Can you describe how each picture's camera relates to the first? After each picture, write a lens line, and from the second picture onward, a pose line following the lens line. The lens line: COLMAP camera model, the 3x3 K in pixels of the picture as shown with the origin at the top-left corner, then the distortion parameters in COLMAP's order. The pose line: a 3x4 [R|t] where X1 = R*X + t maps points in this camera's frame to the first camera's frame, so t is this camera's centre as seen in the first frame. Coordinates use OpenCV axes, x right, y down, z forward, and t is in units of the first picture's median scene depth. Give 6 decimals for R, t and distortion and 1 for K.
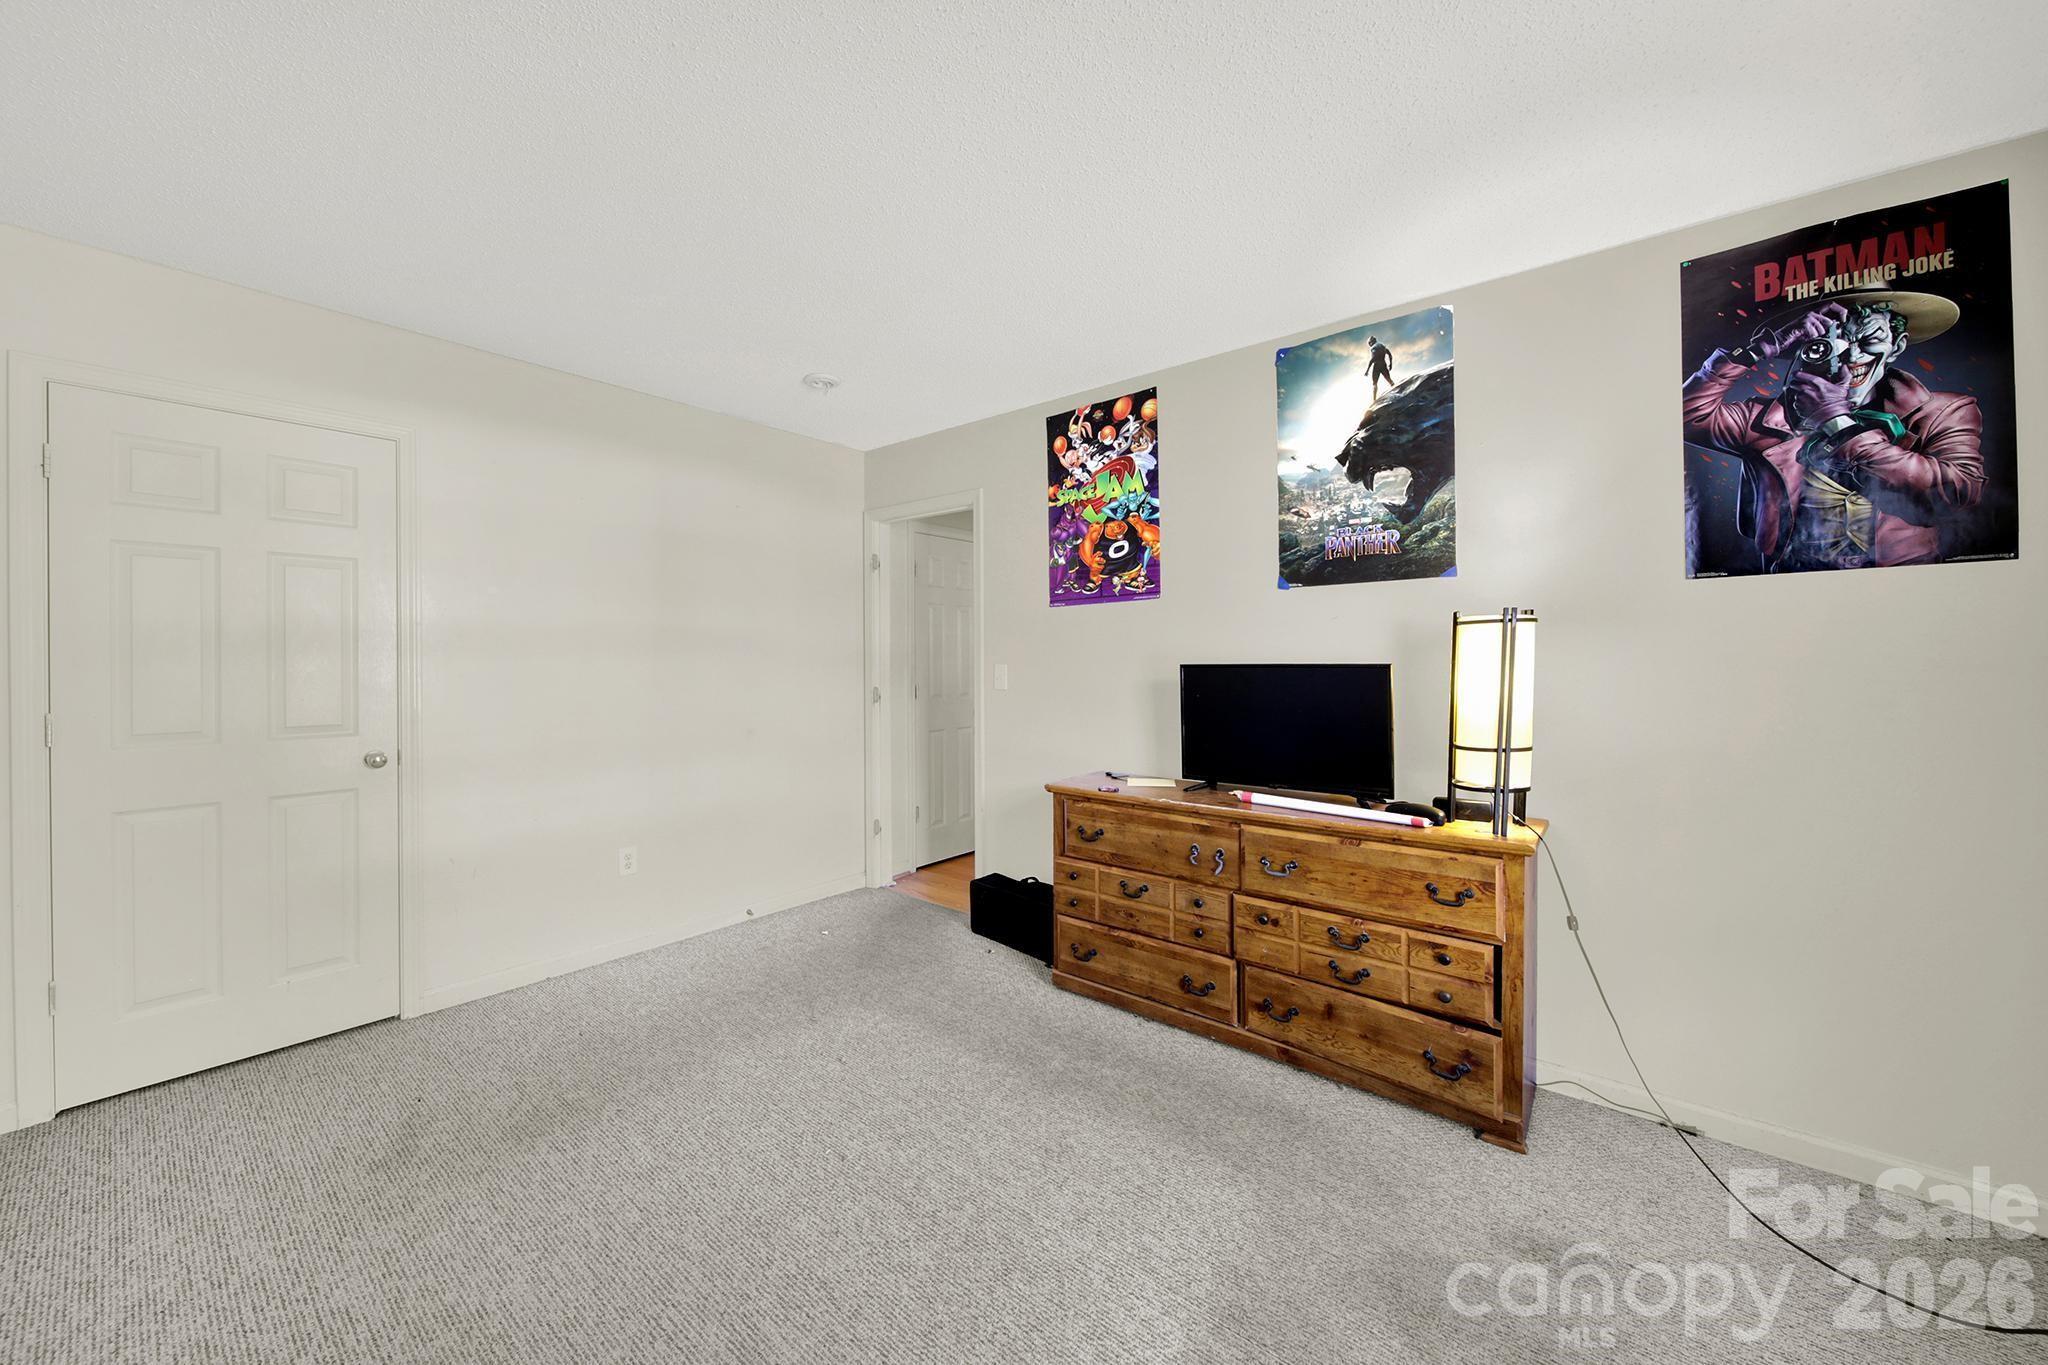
lens RADIAL K [[744.6, 0, 1078.0], [0, 744.6, 643.6], [0, 0, 1]] dist [-0.006725, -0.000472]
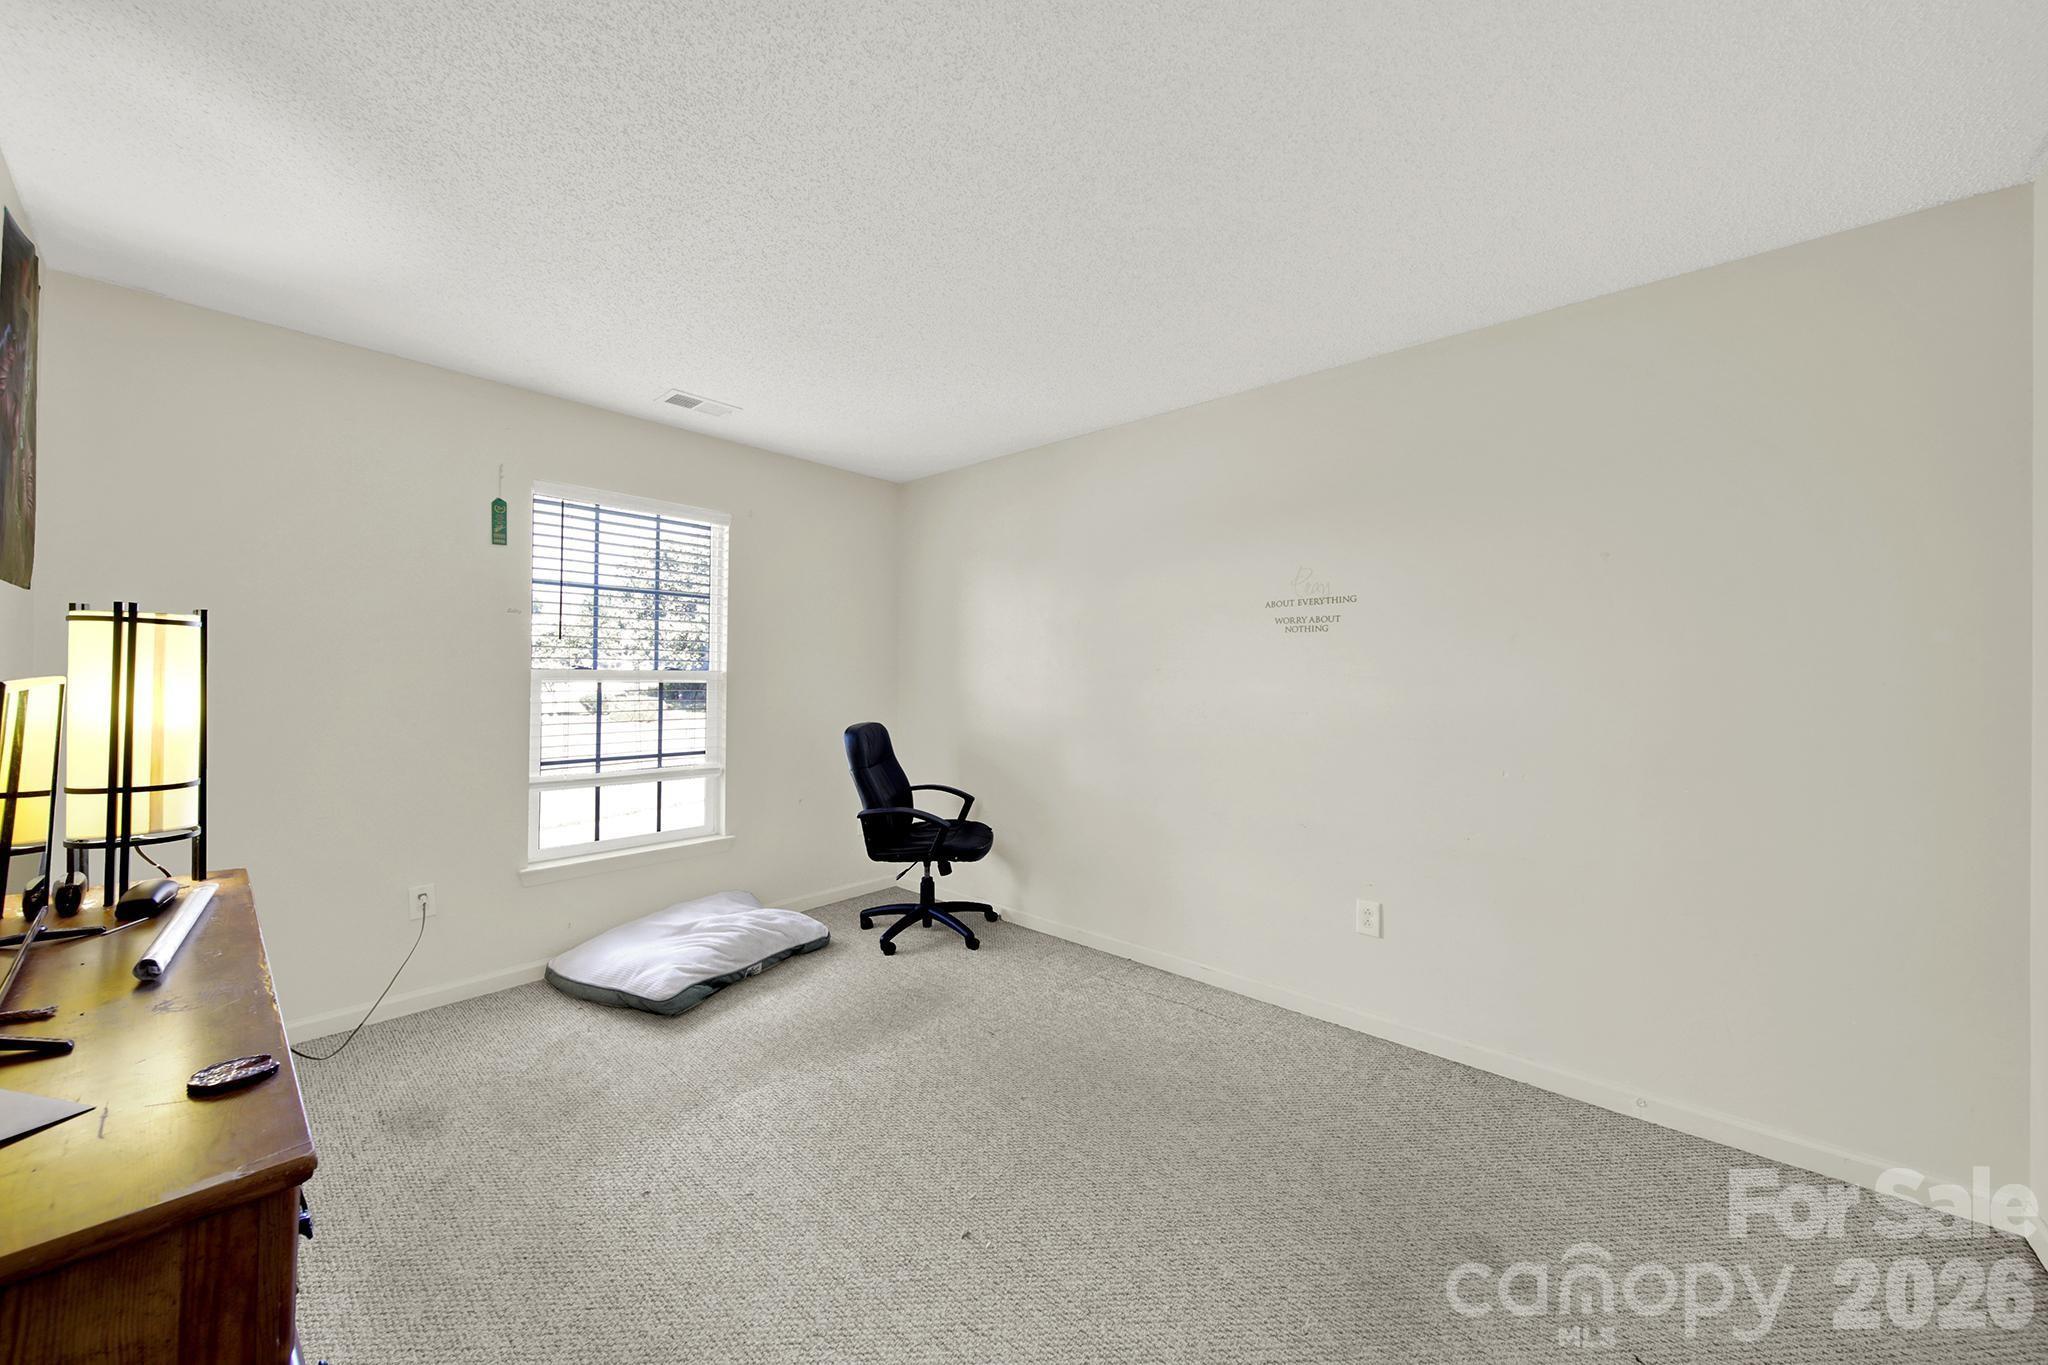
lens RADIAL K [[744.6, 0, 1023.6], [0, 744.6, 672.0], [0, 0, 1]] dist [-0.006725, -0.000472]
pose [[-0.993552, -0.001325, 0.113371, -0.426049], [-0.002163, 0.999971, -0.007266, 0.026189], [-0.113358, -0.007464, -0.993526, 1.659146]]
